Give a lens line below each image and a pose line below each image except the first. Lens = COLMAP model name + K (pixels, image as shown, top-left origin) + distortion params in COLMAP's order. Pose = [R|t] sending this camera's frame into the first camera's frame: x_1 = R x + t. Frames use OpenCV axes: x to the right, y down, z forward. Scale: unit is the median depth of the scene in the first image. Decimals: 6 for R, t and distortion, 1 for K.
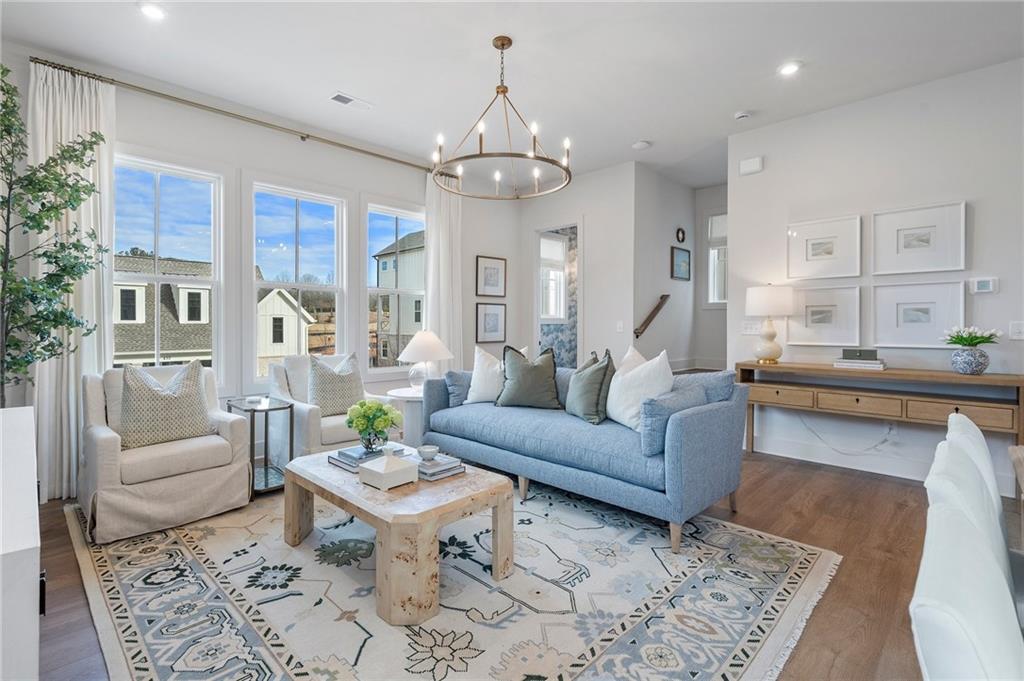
lens RADIAL K [[476.6, 0, 502.9], [0, 476.6, 326.1], [0, 0, 1]] dist [-0.002687, 0.000341]
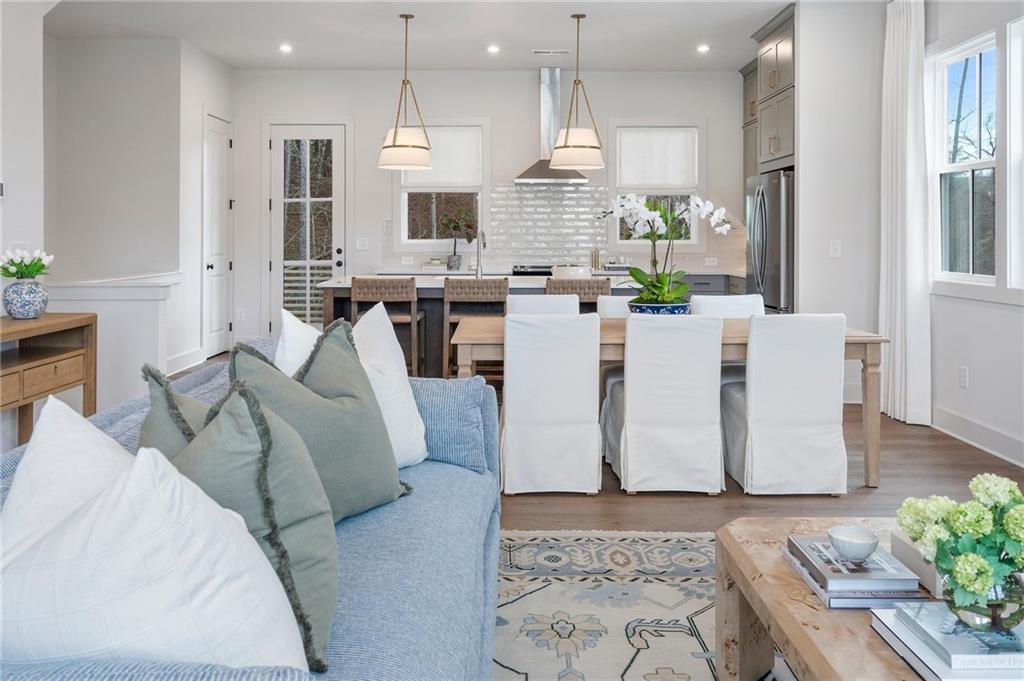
lens RADIAL K [[834.0, 0, 505.4], [0, 834.0, 229.4], [0, 0, 1]] dist [0.001763, 0.001873]
pose [[-0.700177, 0.002164, 0.713966, -0.383000], [0.001533, 0.999998, -0.001528, -0.026954], [-0.713968, 0.000025, -0.700178, 1.387577]]
